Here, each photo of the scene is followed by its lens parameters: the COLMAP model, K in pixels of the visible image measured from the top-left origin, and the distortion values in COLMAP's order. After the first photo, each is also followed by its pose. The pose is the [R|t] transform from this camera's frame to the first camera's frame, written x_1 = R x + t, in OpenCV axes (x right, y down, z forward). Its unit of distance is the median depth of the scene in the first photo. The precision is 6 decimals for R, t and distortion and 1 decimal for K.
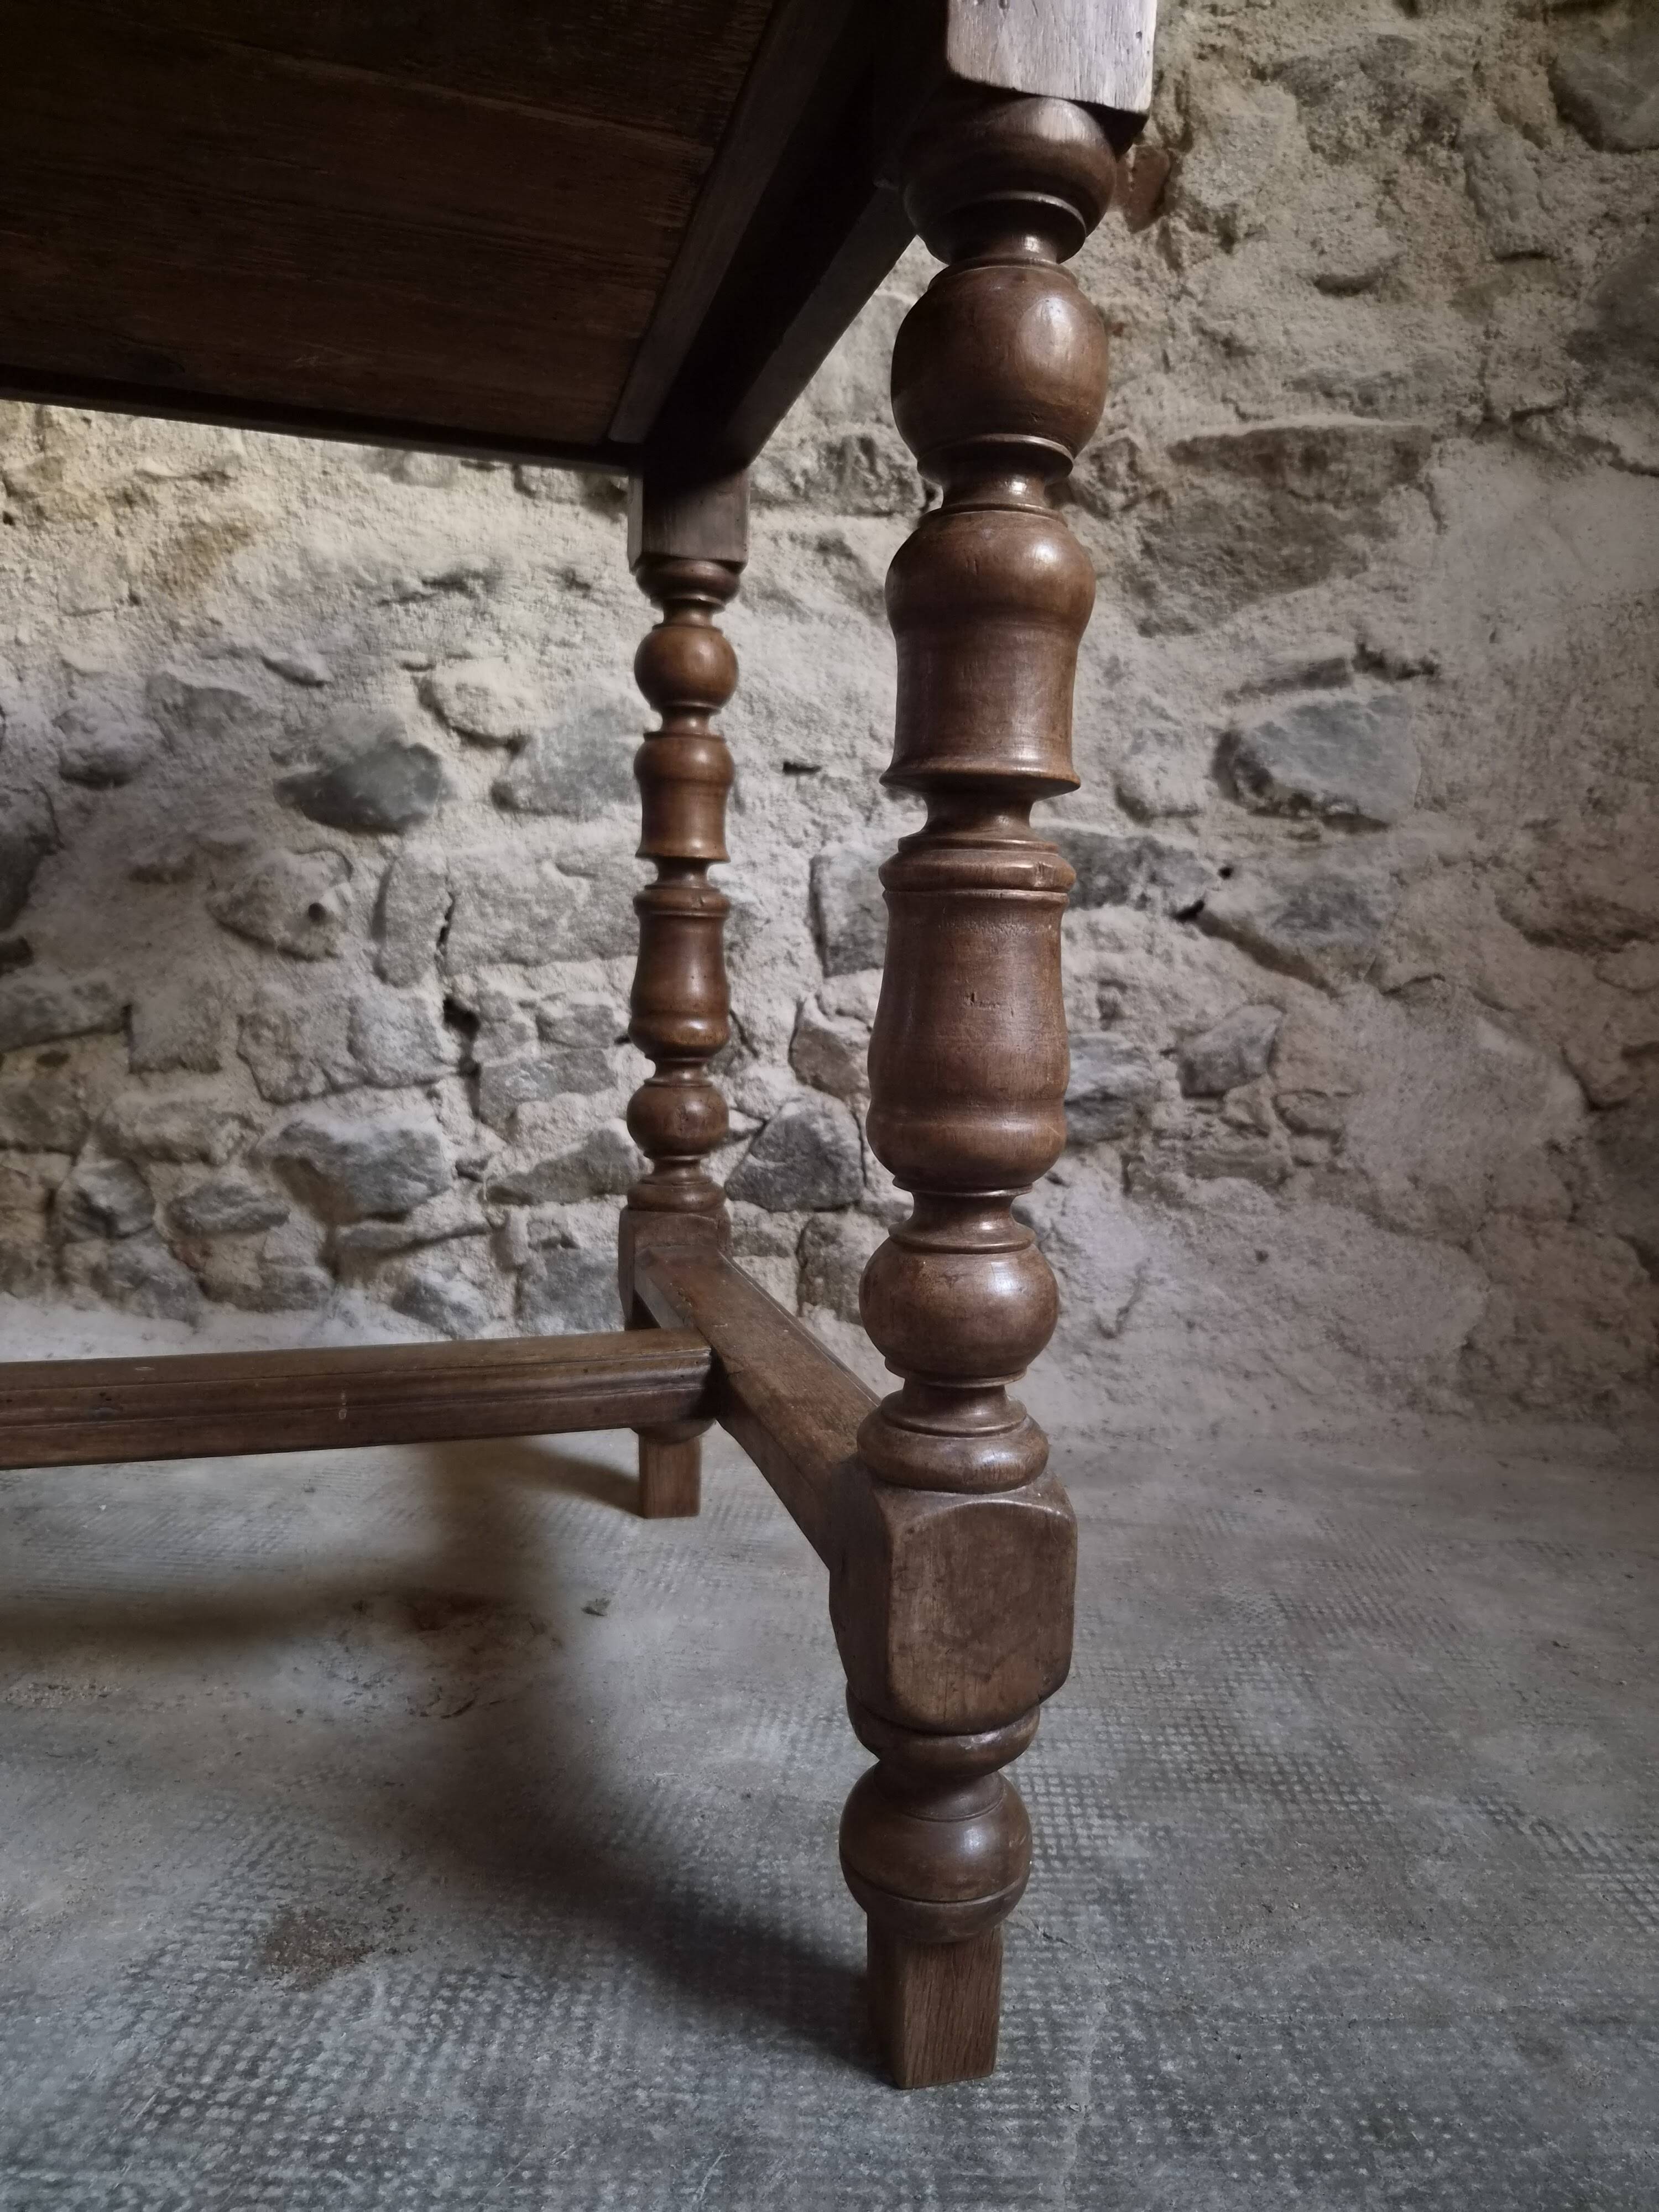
lens RADIAL K [[1500.5, 0, 845.0], [0, 1500.5, 1123.1], [0, 0, 1]] dist [0.057576, -0.050407]
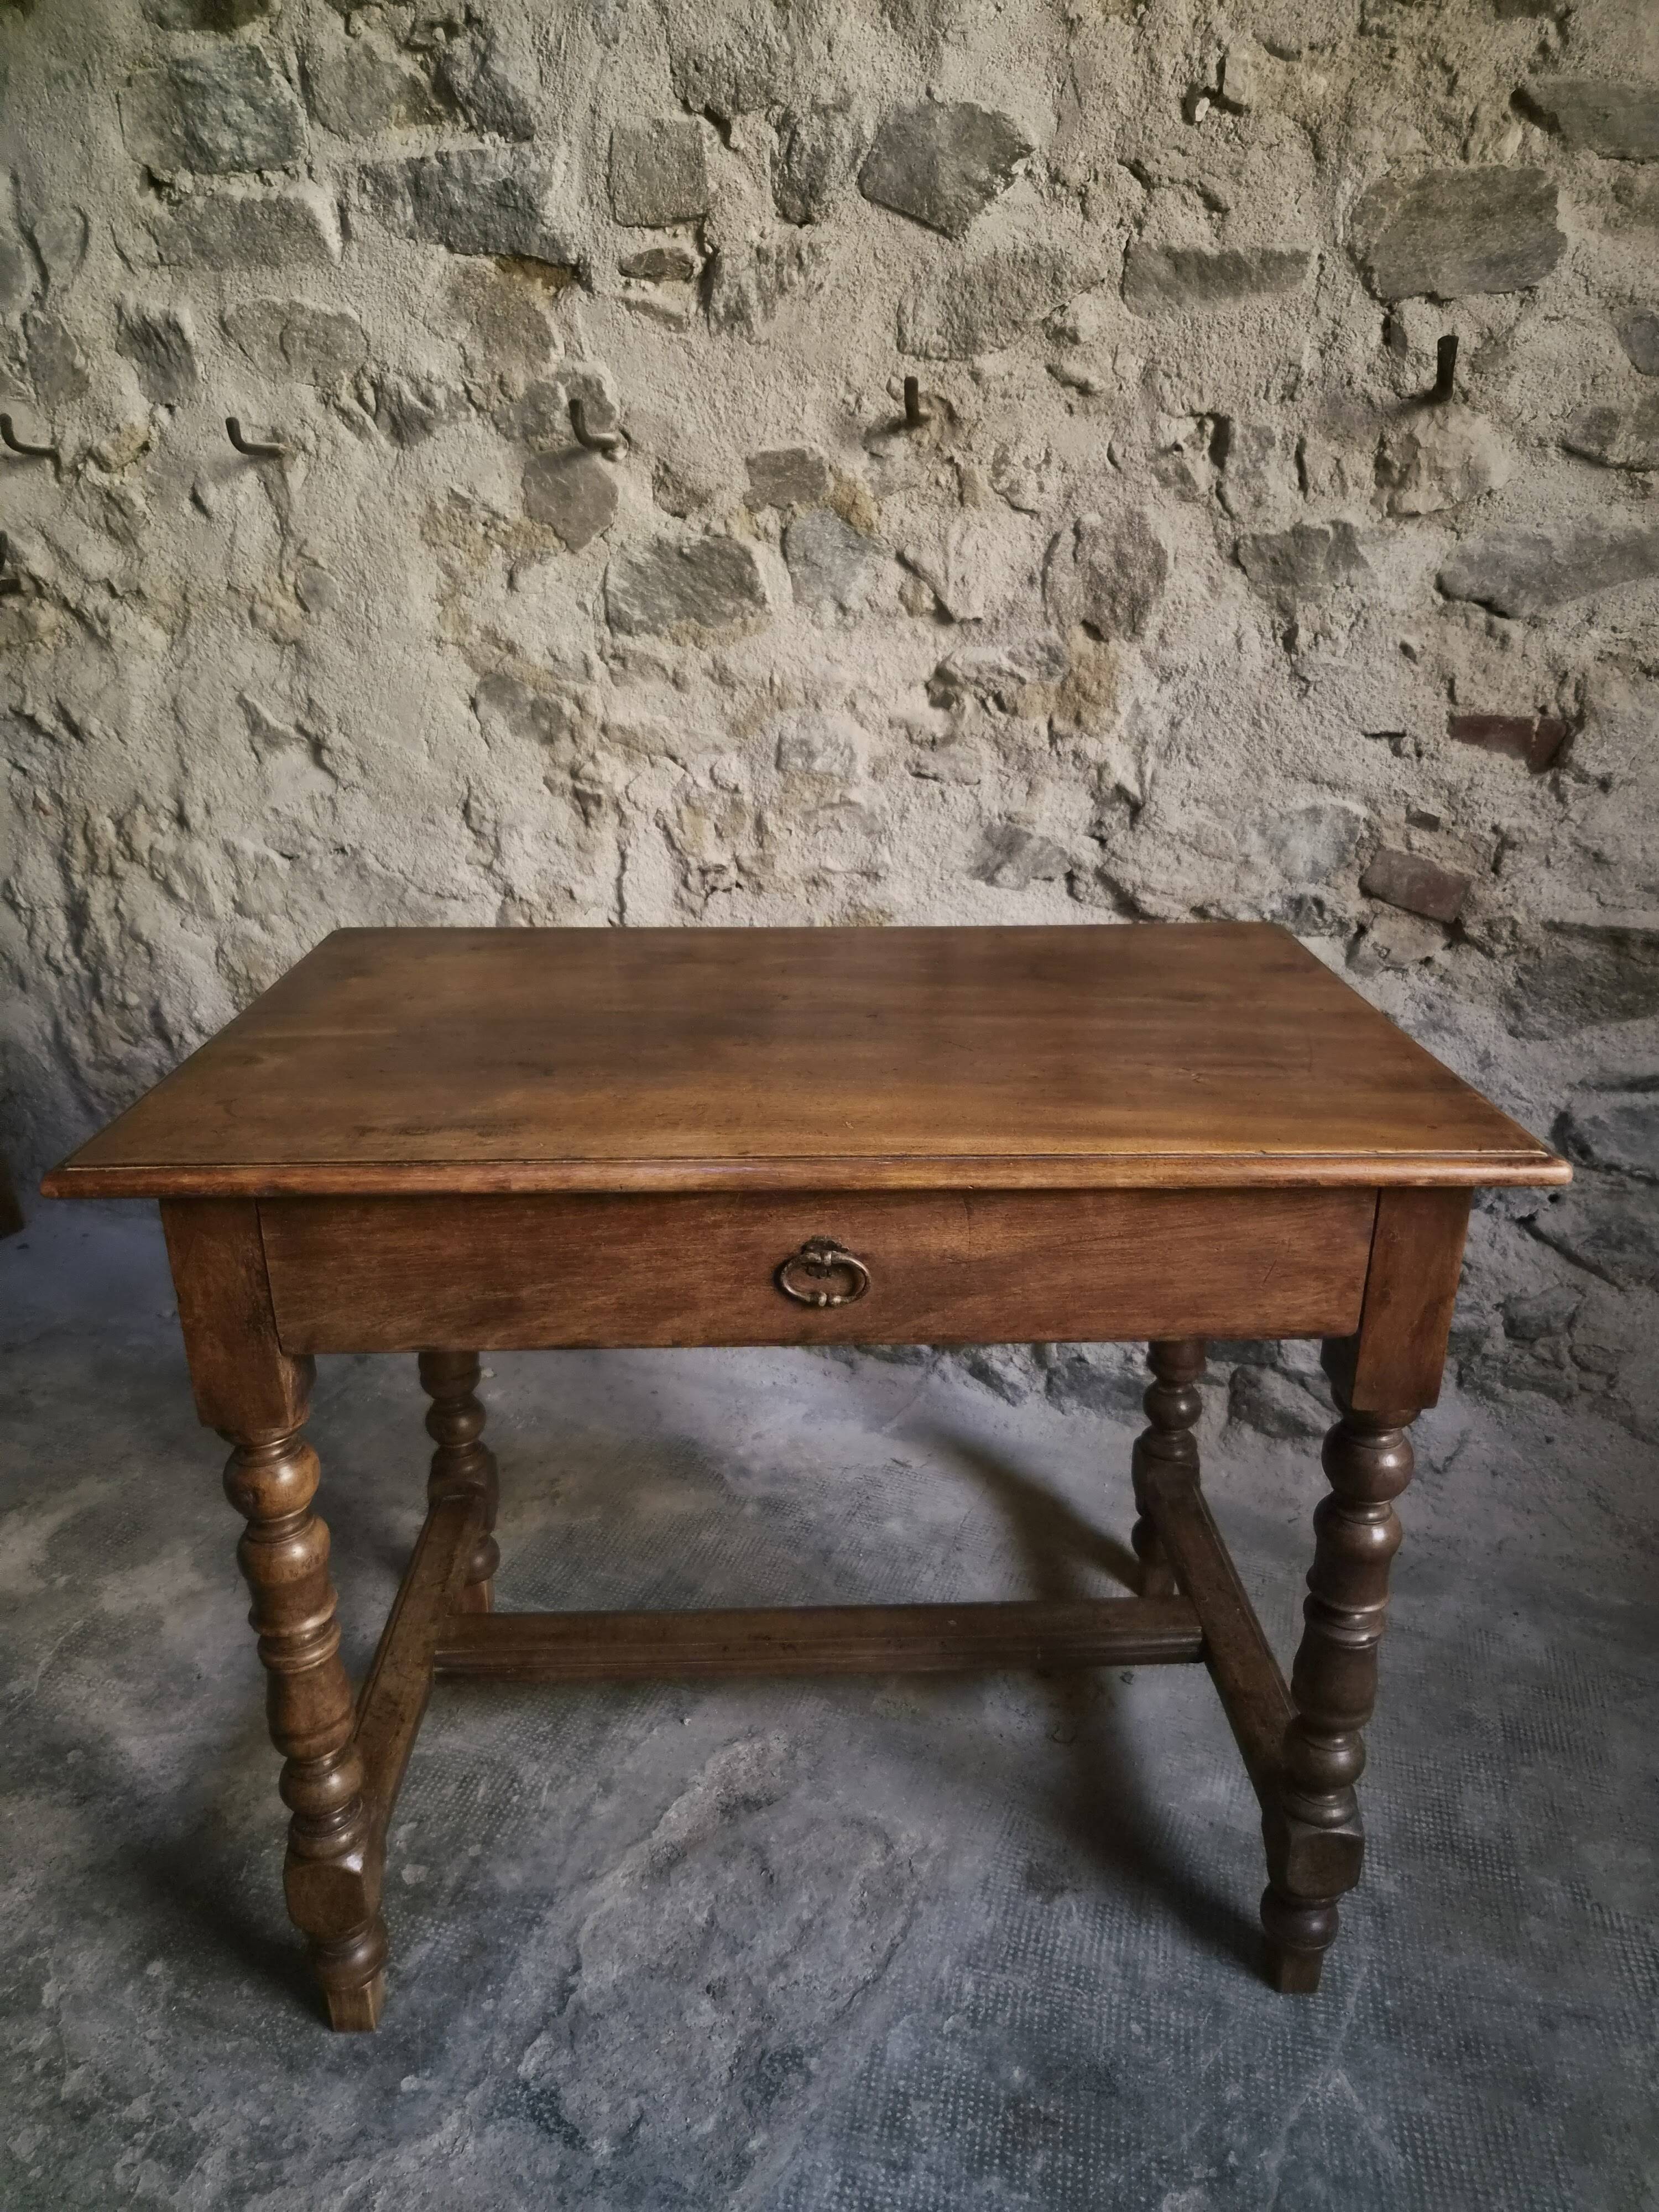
lens RADIAL K [[1488.4, 0, 847.4], [0, 1488.4, 1134.1], [0, 0, 1]] dist [0.063961, -0.051255]
pose [[0.968095, 0.064065, -0.242255, -0.060961], [0.004311, 0.962365, 0.271727, -0.633425], [0.250546, -0.264102, 0.931384, -0.520469]]
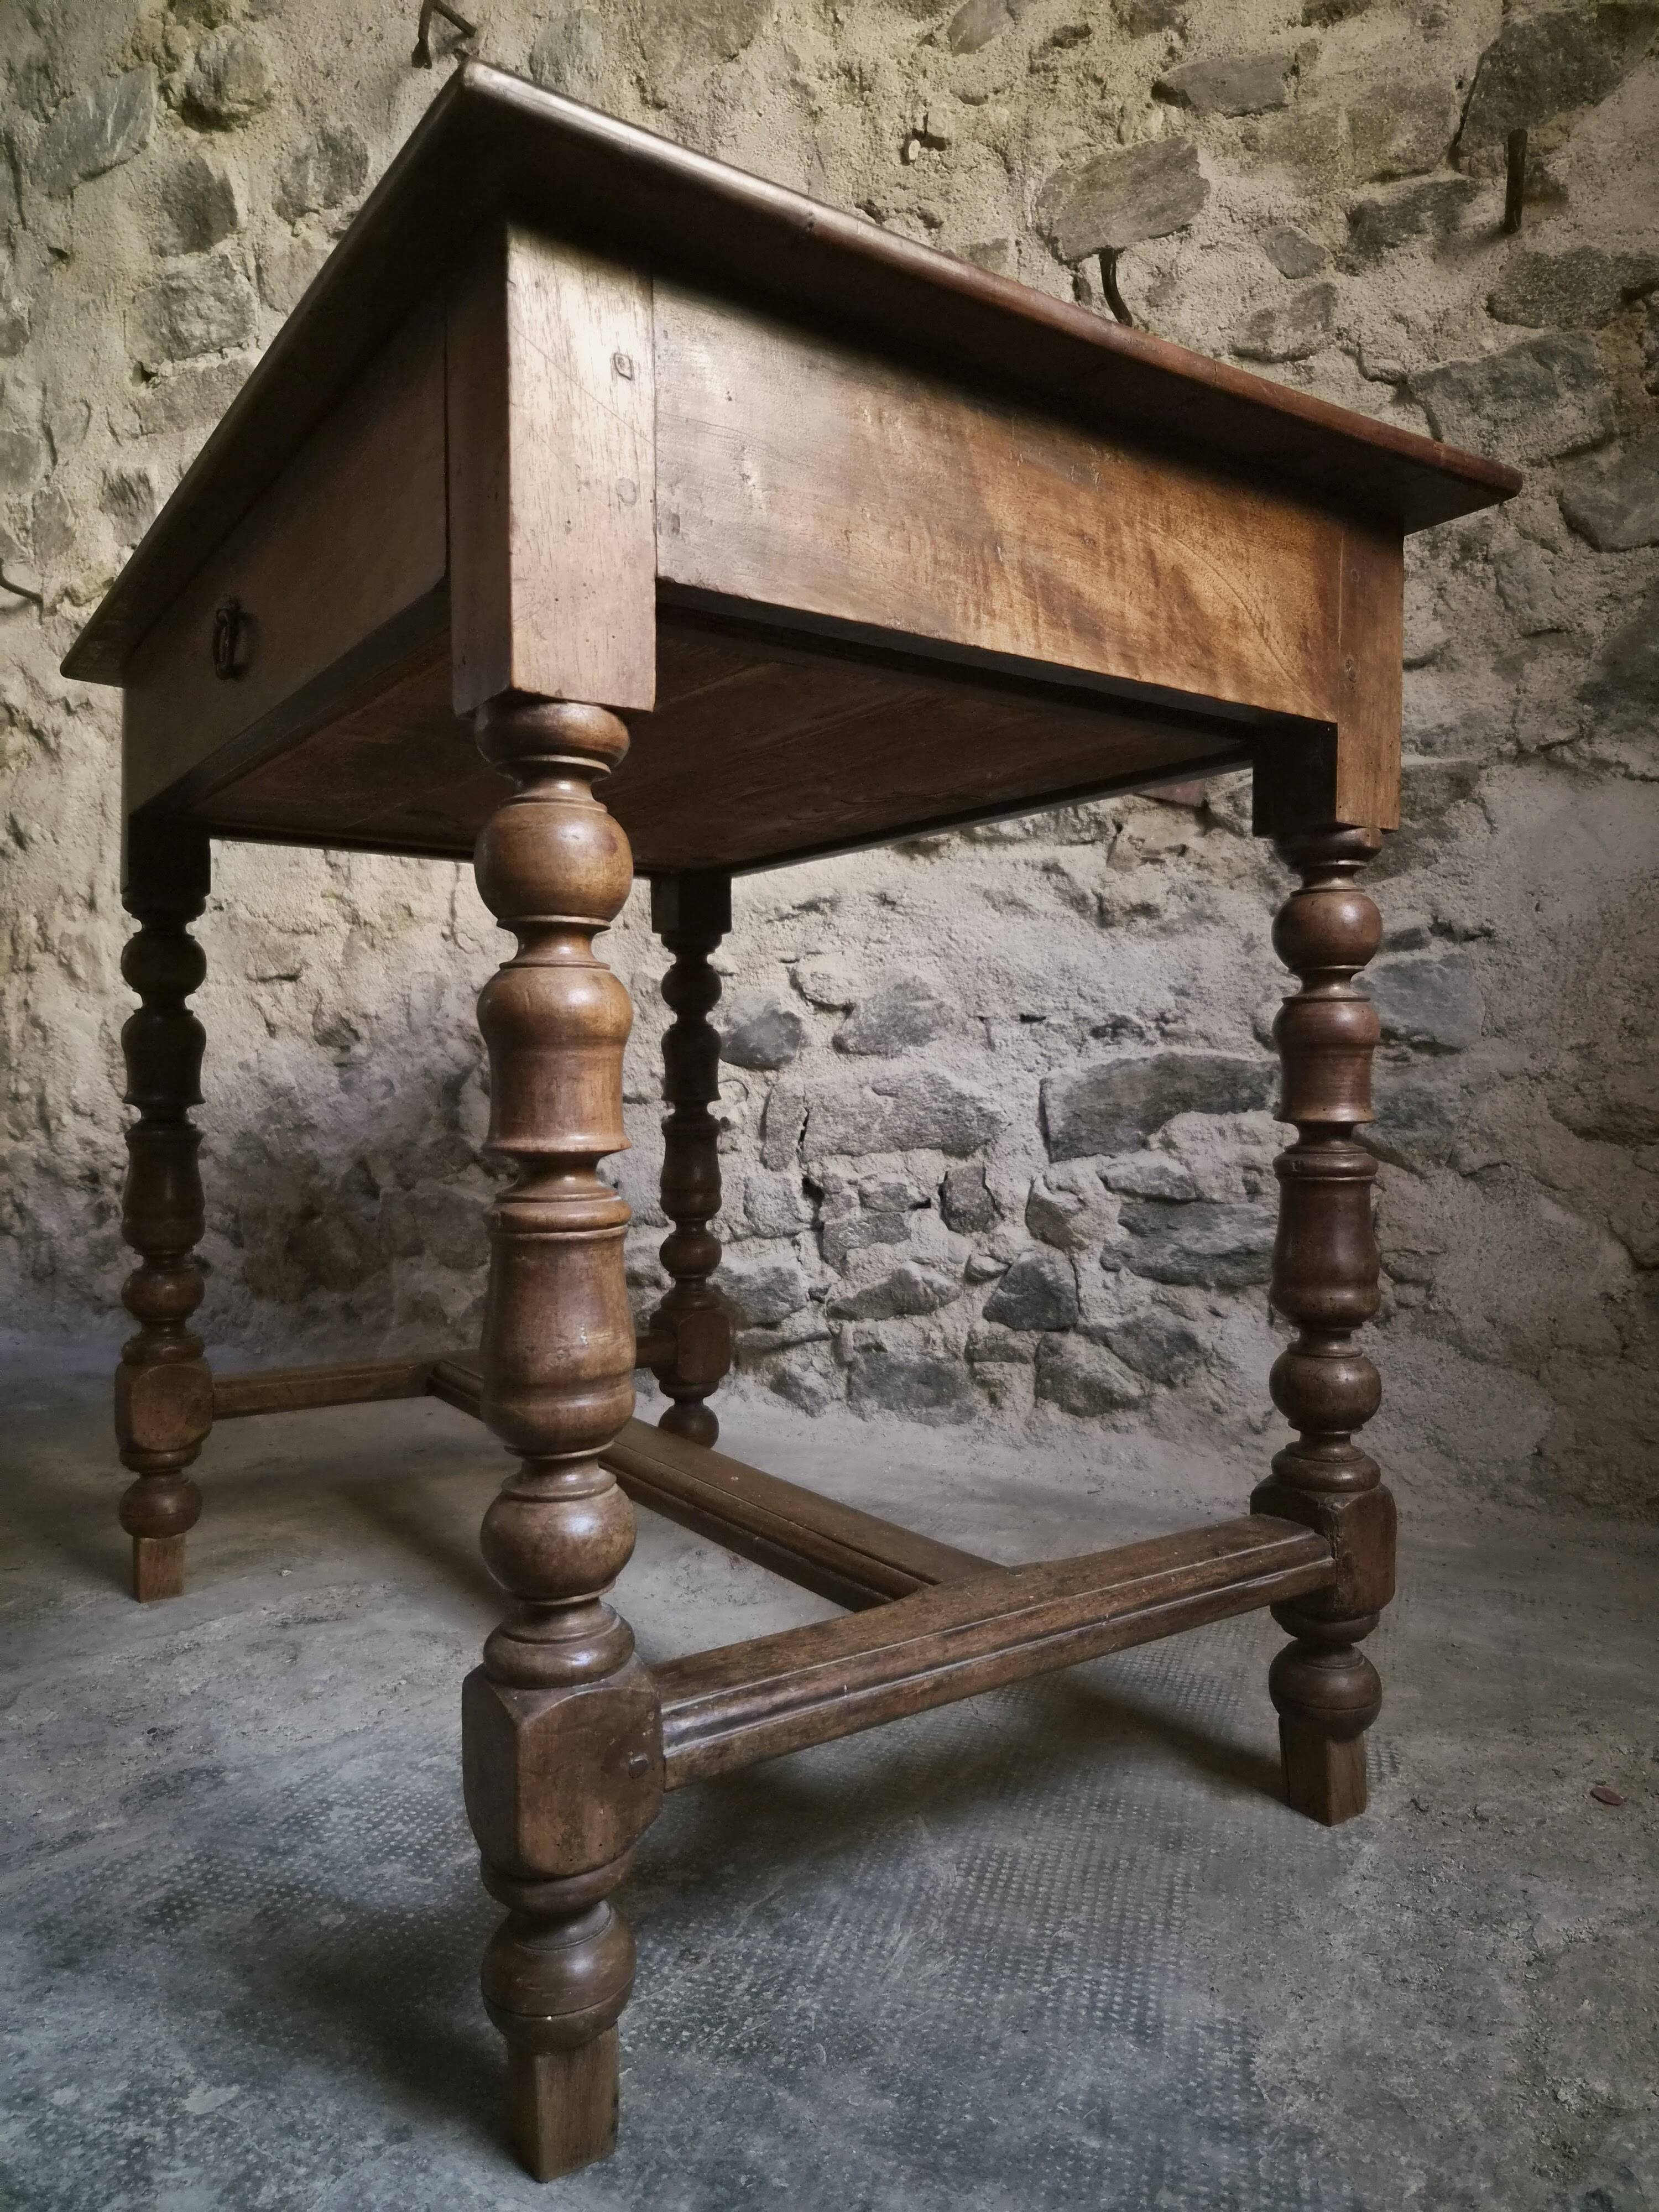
lens RADIAL K [[1484.5, 0, 850.1], [0, 1484.5, 1115.2], [0, 0, 1]] dist [0.060663, -0.047600]
pose [[0.945609, -0.017766, -0.324821, 0.276026], [-0.010830, 0.996235, -0.086018, -0.020908], [0.325126, 0.084857, 0.941856, -0.398708]]
